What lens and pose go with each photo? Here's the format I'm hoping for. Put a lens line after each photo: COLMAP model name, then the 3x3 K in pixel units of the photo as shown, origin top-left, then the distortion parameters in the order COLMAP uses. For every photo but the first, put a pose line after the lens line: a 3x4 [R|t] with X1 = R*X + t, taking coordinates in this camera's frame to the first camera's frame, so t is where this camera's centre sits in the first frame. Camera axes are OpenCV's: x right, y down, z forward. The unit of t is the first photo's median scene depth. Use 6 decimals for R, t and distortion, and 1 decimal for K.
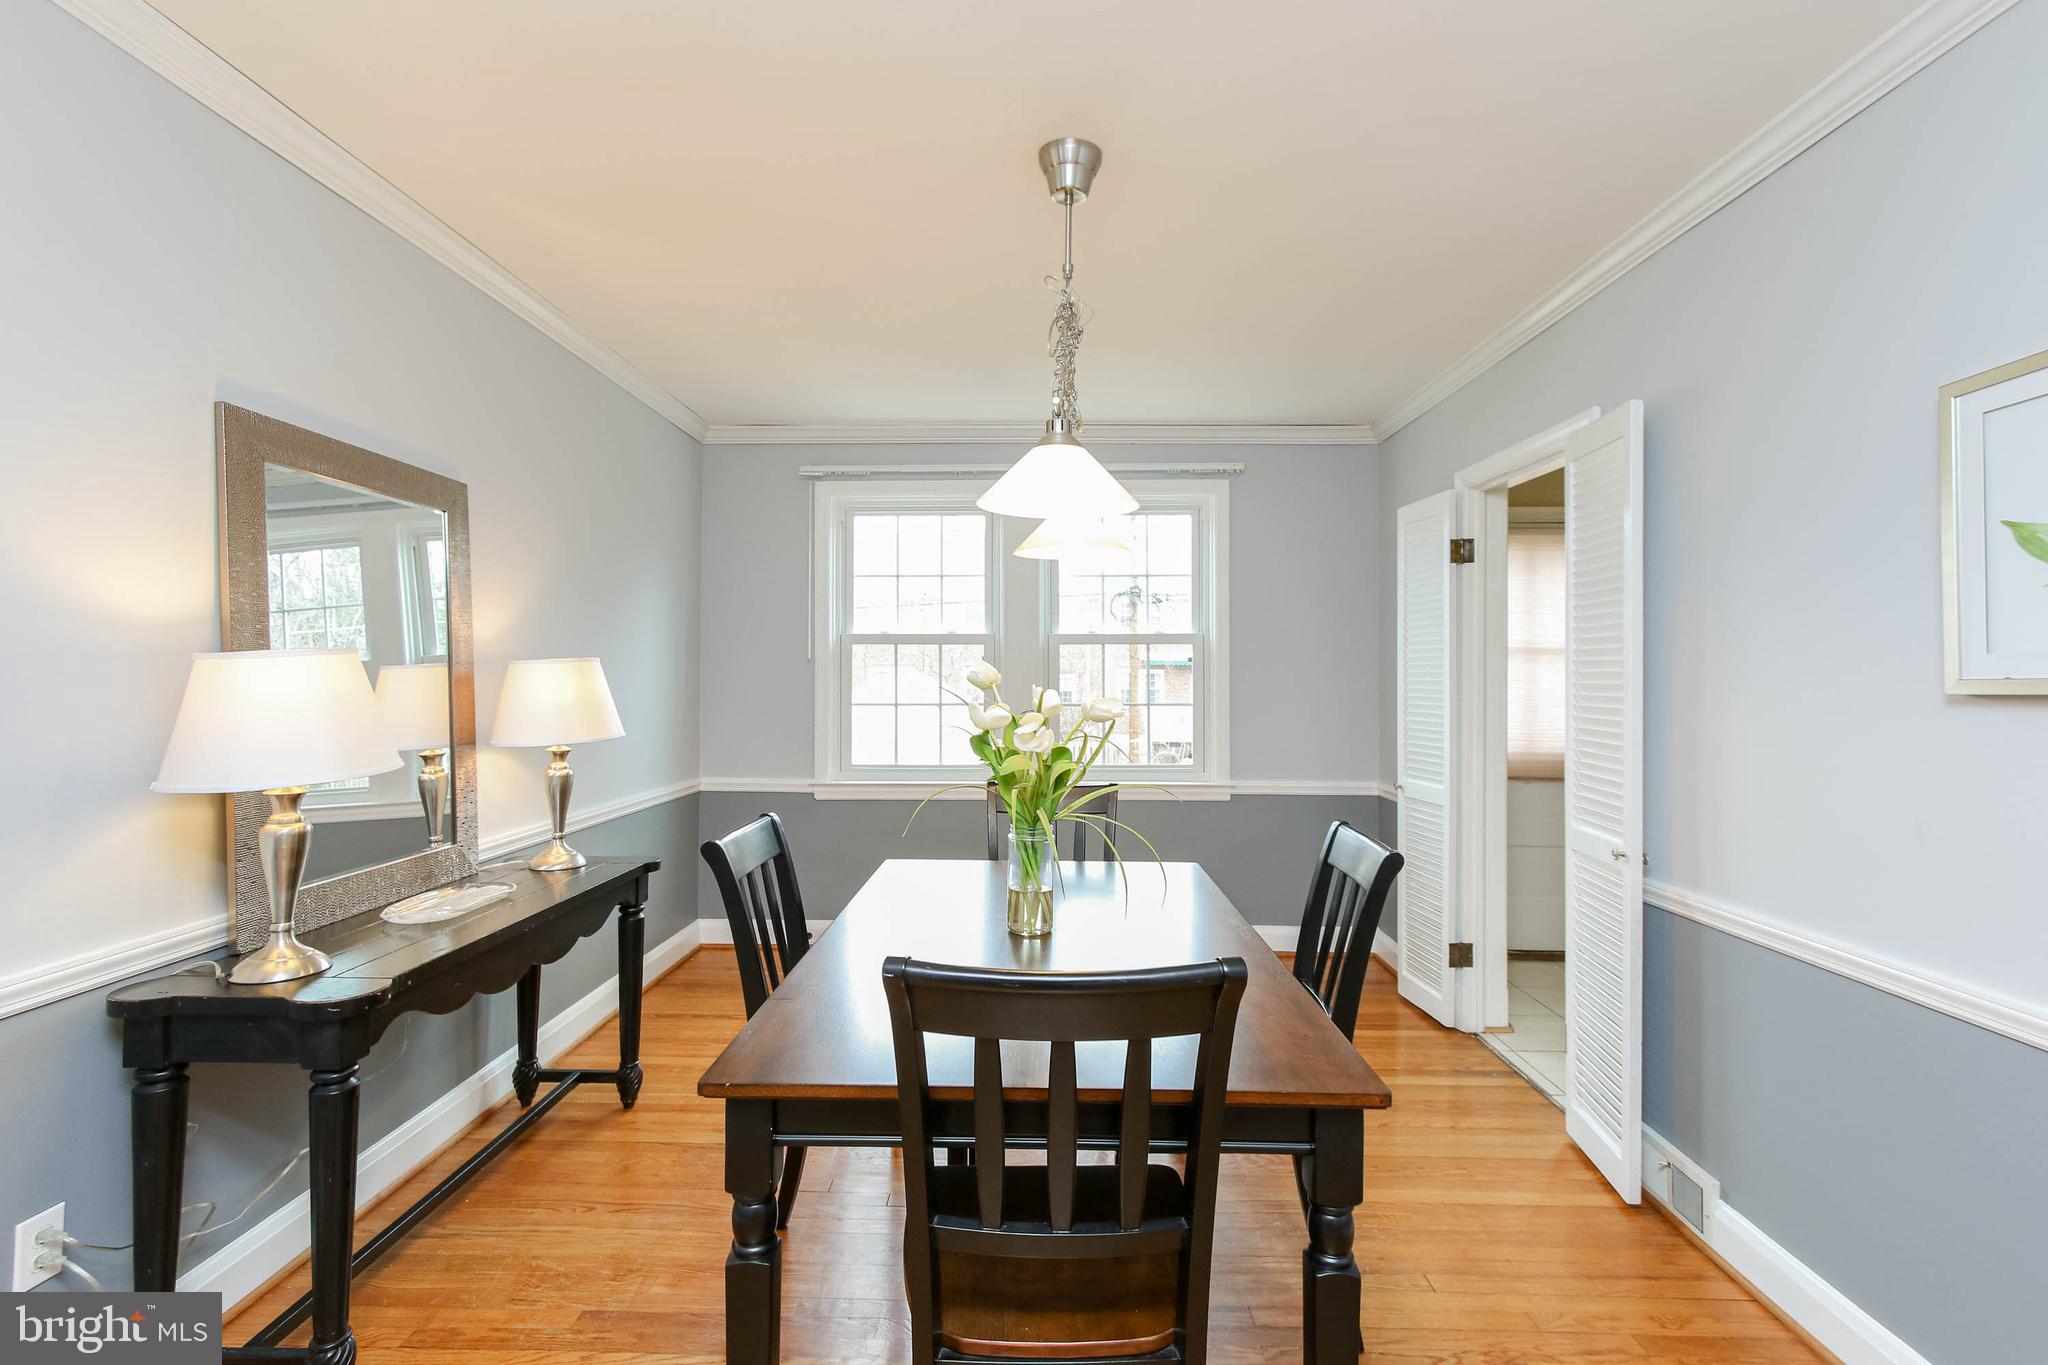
lens RADIAL K [[936.4, 0, 1011.3], [0, 936.4, 664.6], [0, 0, 1]] dist [-0.001665, 0.001612]
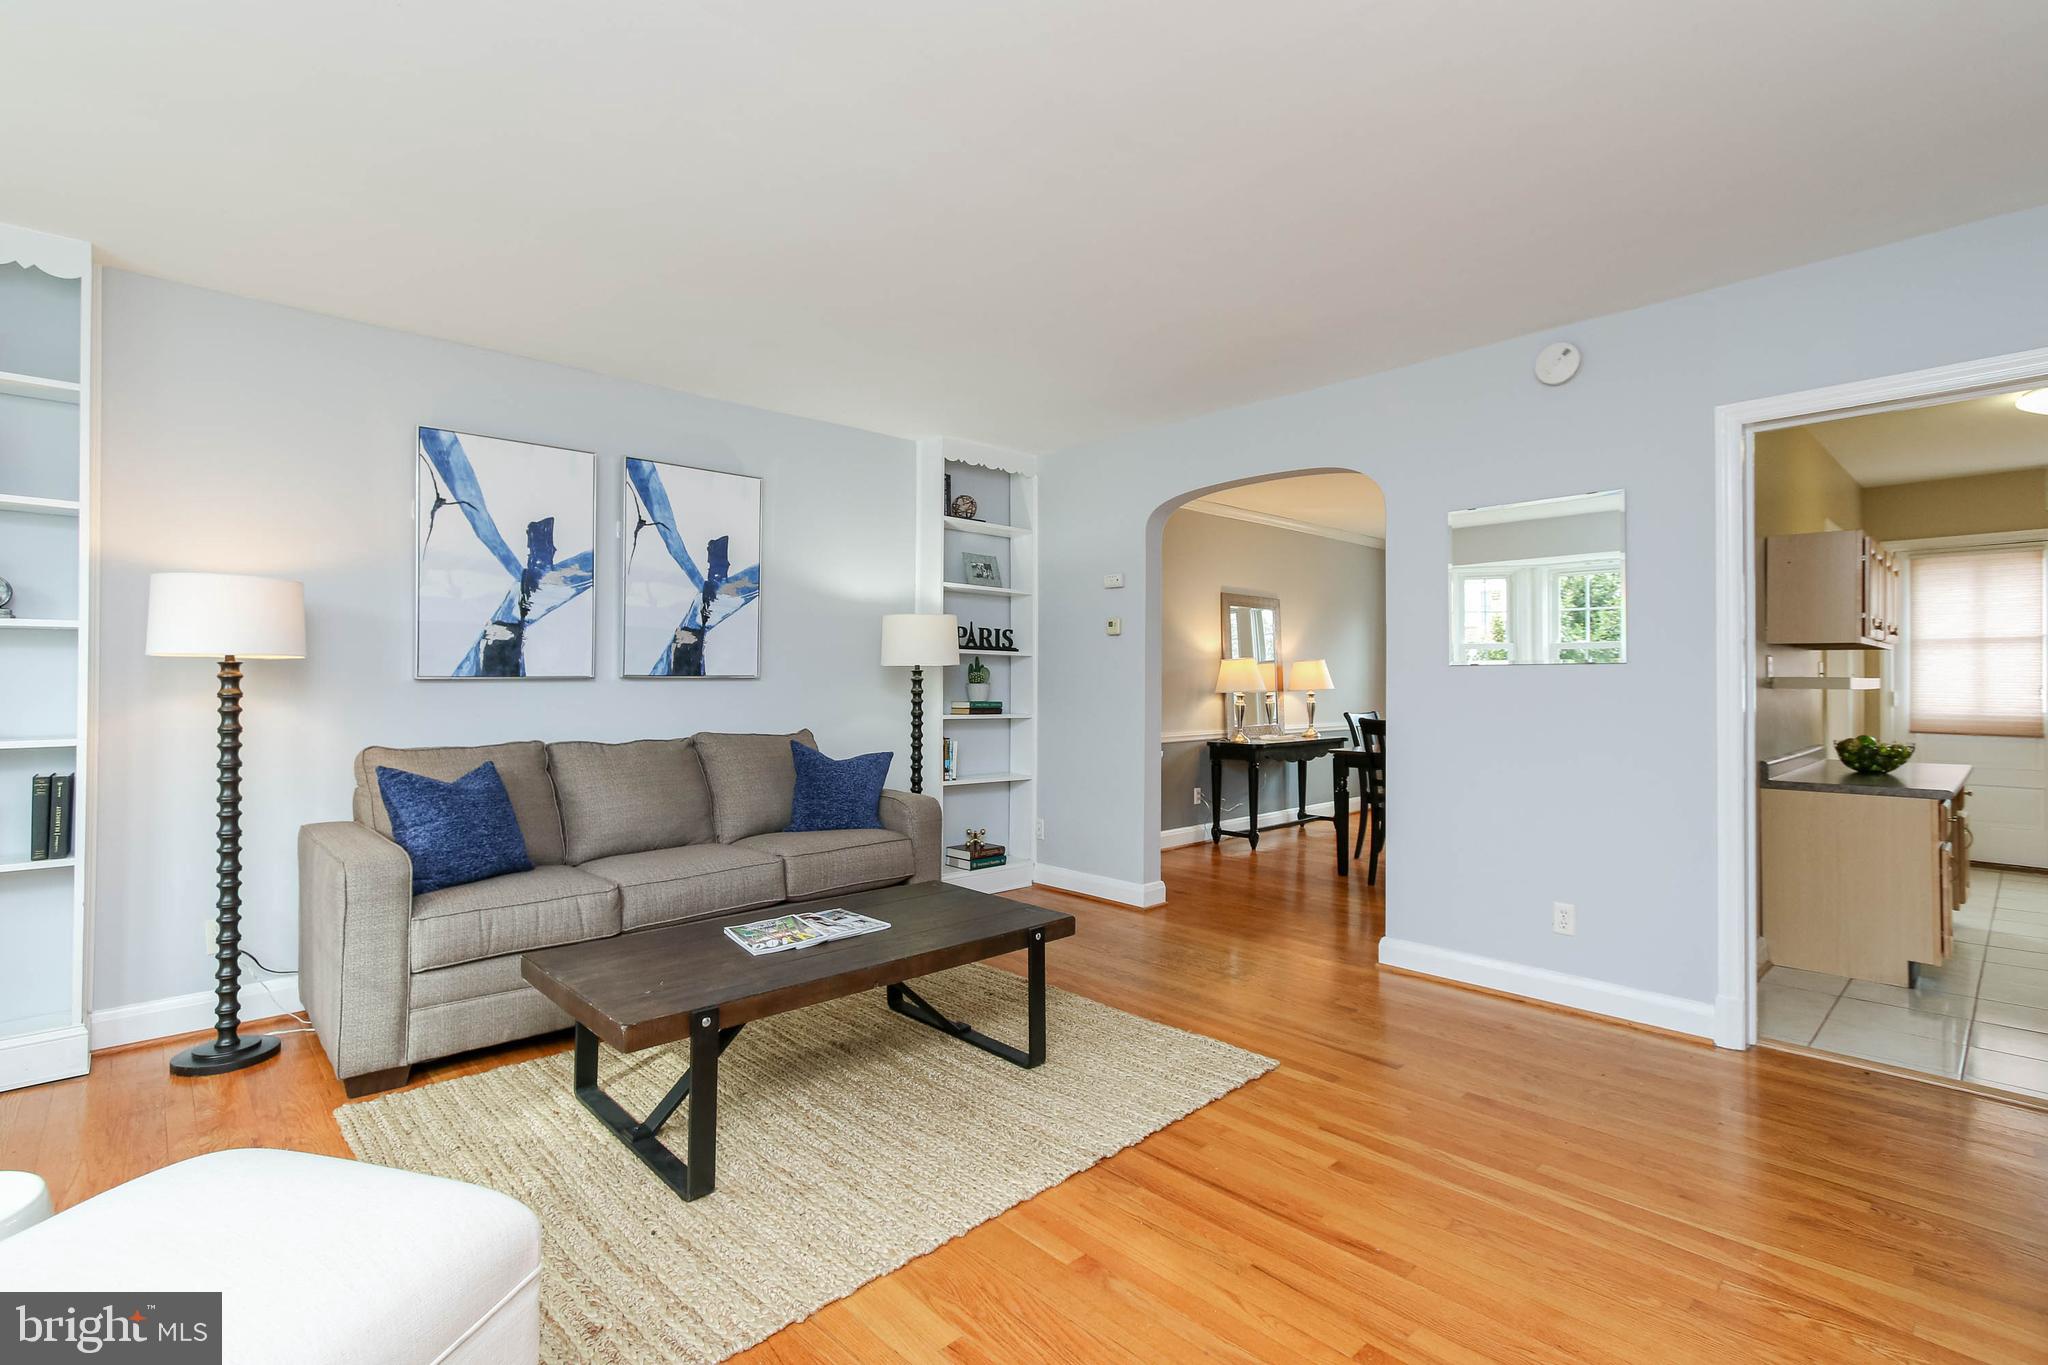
lens RADIAL K [[936.4, 0, 1018.3], [0, 936.4, 670.4], [0, 0, 1]] dist [-0.001665, 0.001612]
pose [[0.705646, -0.013673, -0.708433, 0.825789], [0.012959, 0.999896, -0.006390, 0.030132], [0.708446, -0.004672, 0.705749, -1.486676]]
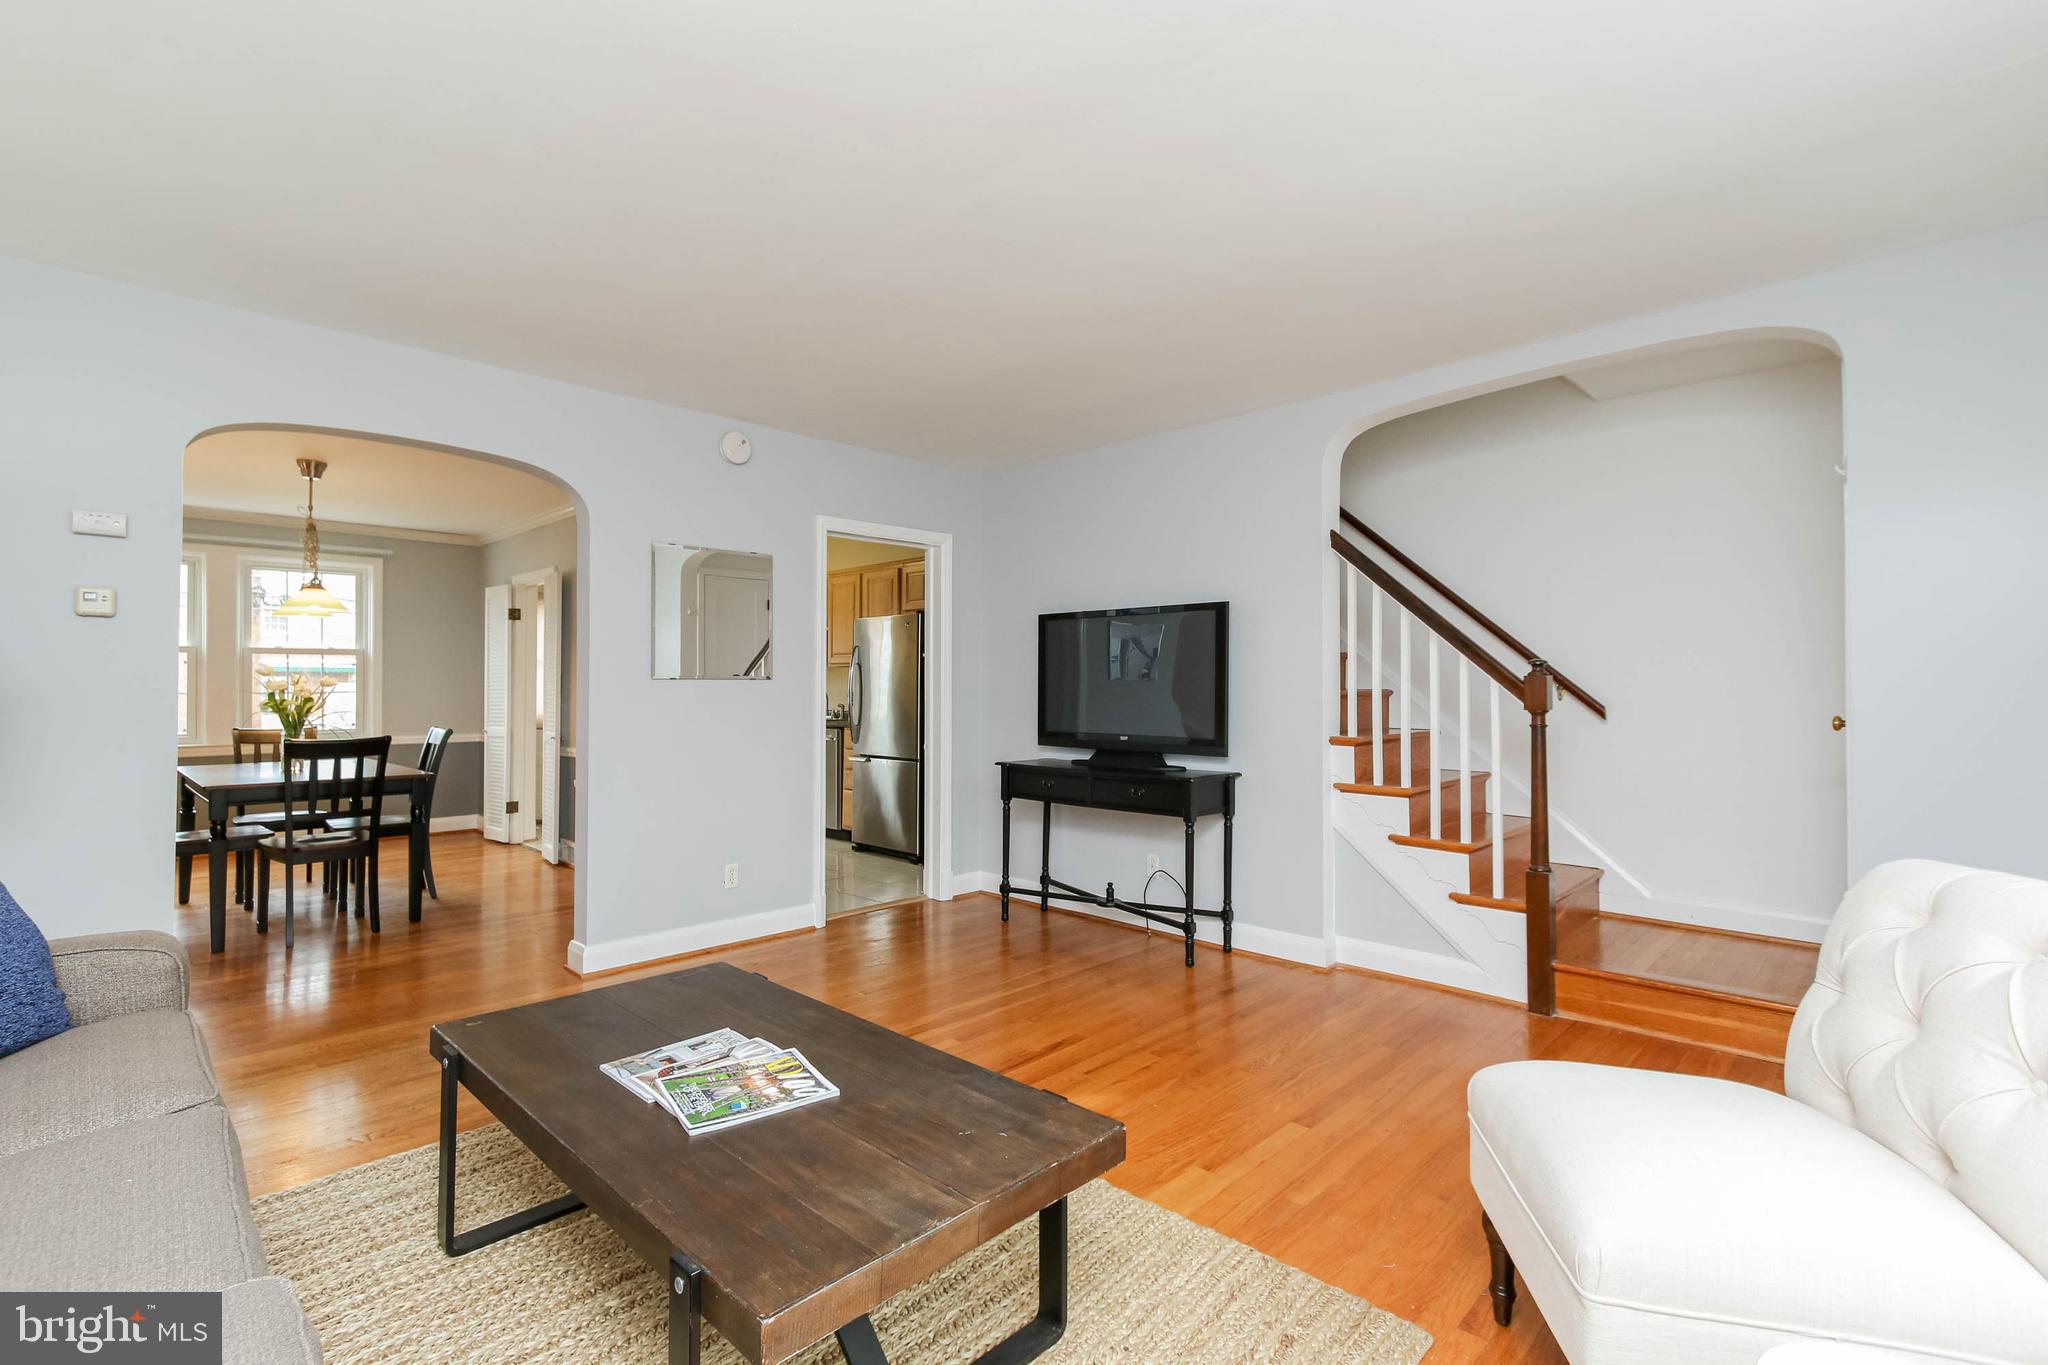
lens RADIAL K [[936.4, 0, 1004.6], [0, 936.4, 669.5], [0, 0, 1]] dist [-0.001665, 0.001612]
pose [[0.680717, 0.006348, 0.732519, -0.378567], [-0.001686, 0.999973, -0.007099, 0.018810], [-0.732545, 0.003598, 0.680710, -1.533810]]
